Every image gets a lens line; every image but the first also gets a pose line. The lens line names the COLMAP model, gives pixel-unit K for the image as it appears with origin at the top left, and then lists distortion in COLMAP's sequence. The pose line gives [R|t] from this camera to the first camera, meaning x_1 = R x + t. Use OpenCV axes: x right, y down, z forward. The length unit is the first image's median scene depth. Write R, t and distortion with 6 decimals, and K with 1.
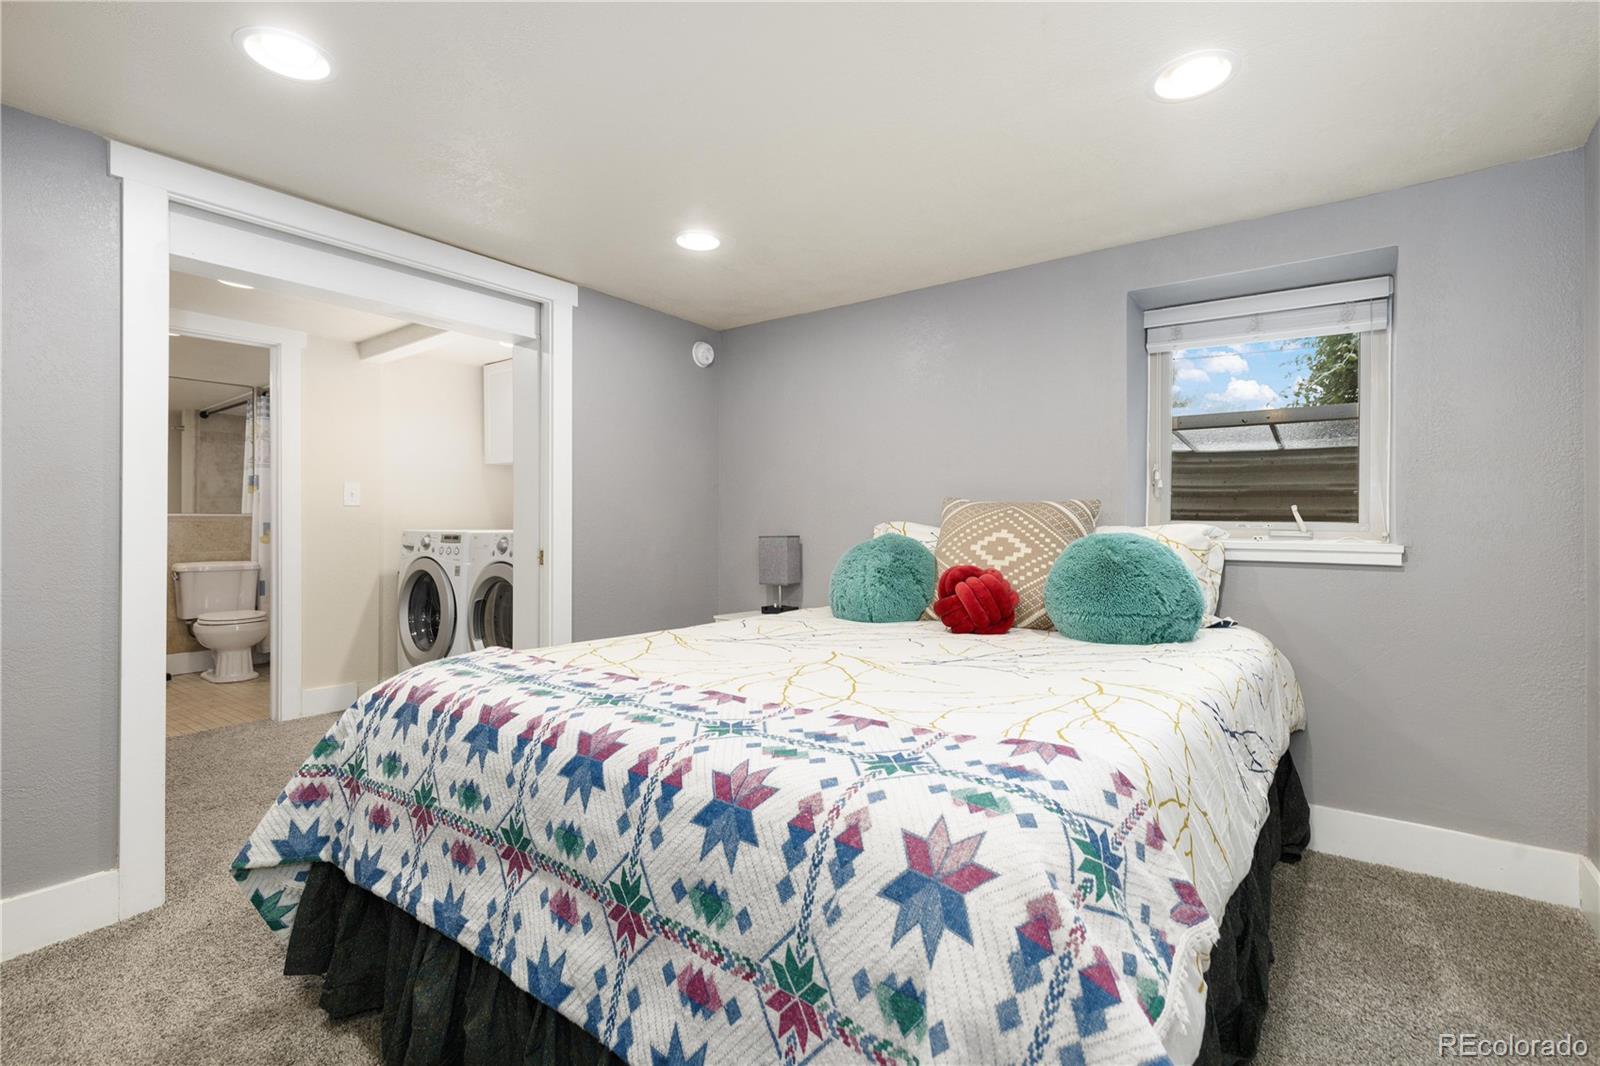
lens RADIAL K [[723.8, 0, 795.7], [0, 723.8, 525.0], [0, 0, 1]] dist [0.009260, -0.000026]
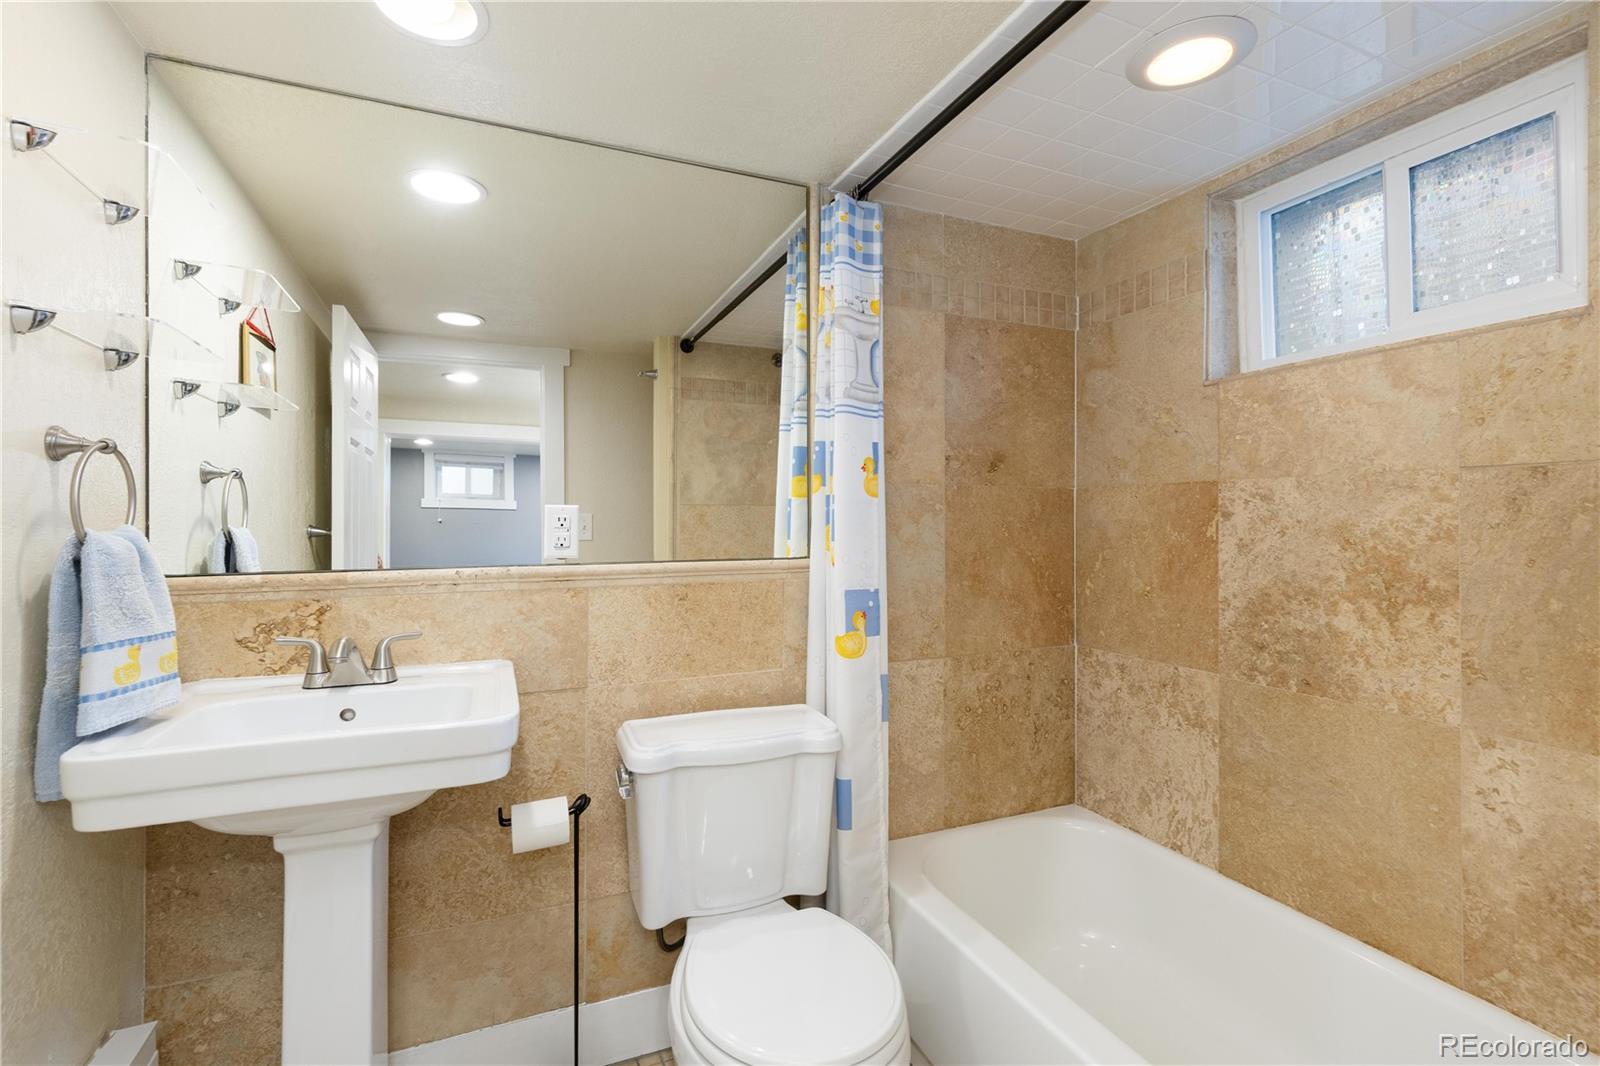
lens RADIAL K [[723.8, 0, 792.5], [0, 723.8, 522.4], [0, 0, 1]] dist [0.009260, -0.000026]
pose [[0.866540, 0.001292, -0.499106, -0.586737], [-0.002673, 0.999994, -0.002053, -0.031628], [0.499101, 0.003113, 0.866538, 0.708203]]
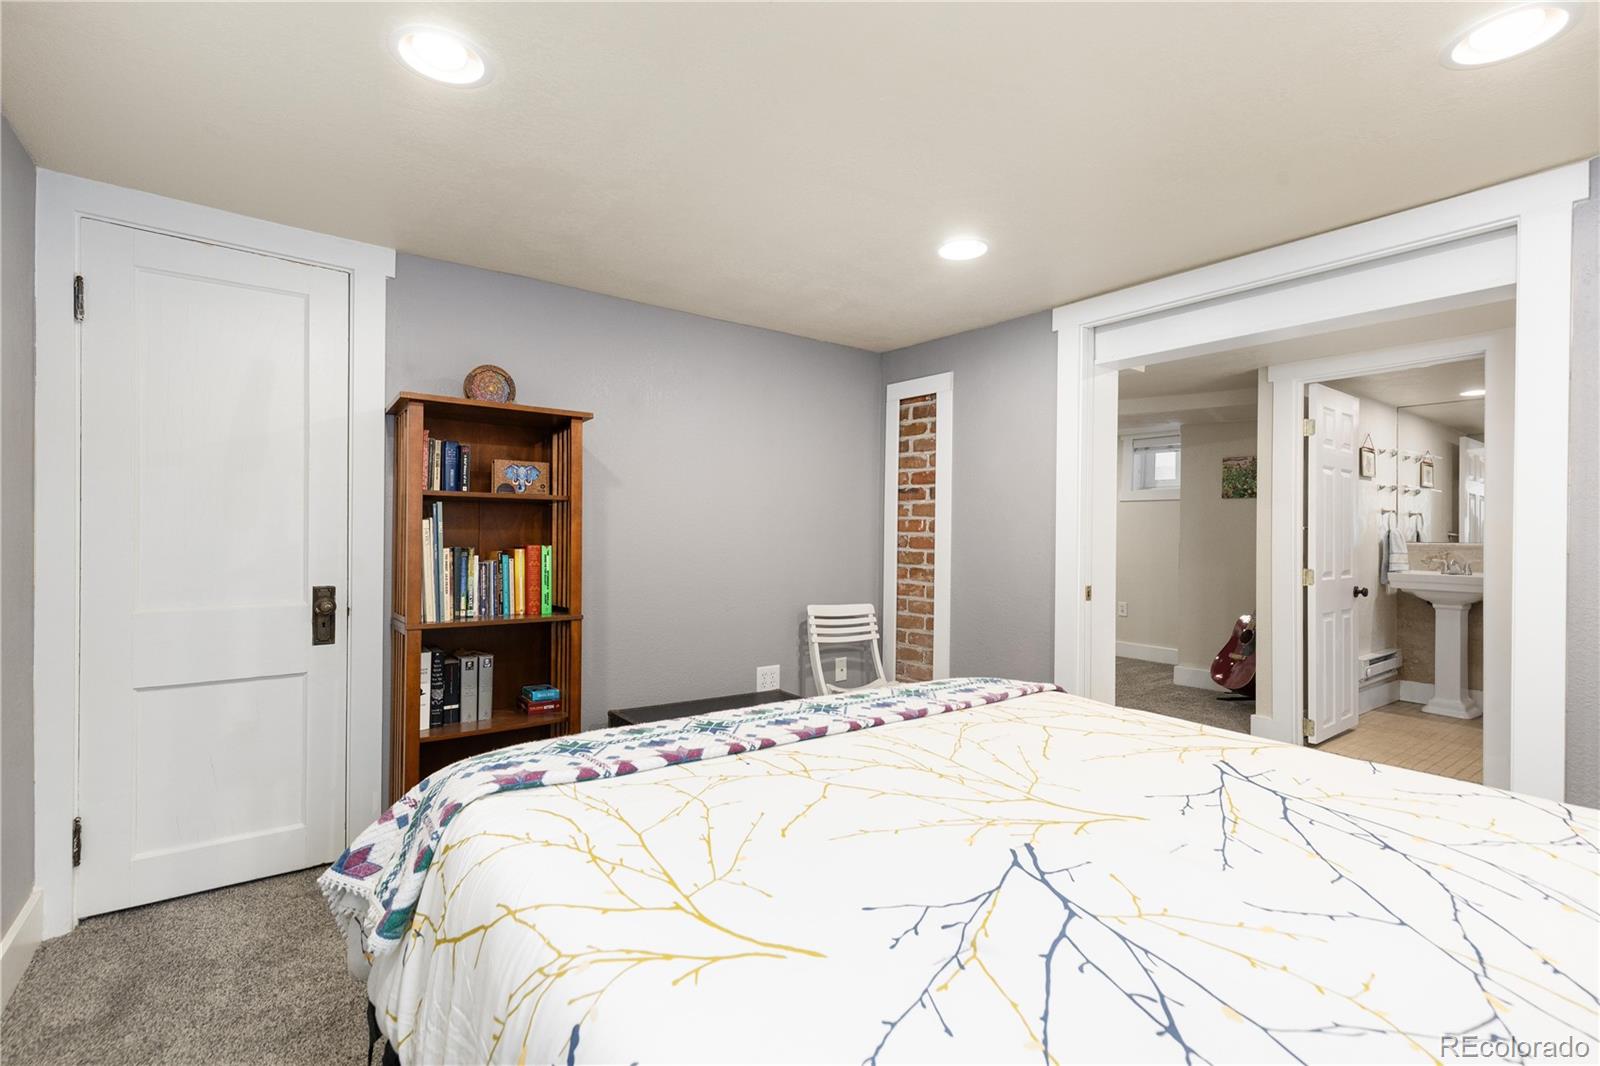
lens RADIAL K [[723.8, 0, 792.0], [0, 723.8, 534.0], [0, 0, 1]] dist [0.009260, -0.000026]
pose [[-0.285520, -0.003080, -0.958368, 0.244743], [-0.011054, 0.999939, 0.000079, -0.015715], [0.958309, 0.010616, -0.285537, 0.324661]]
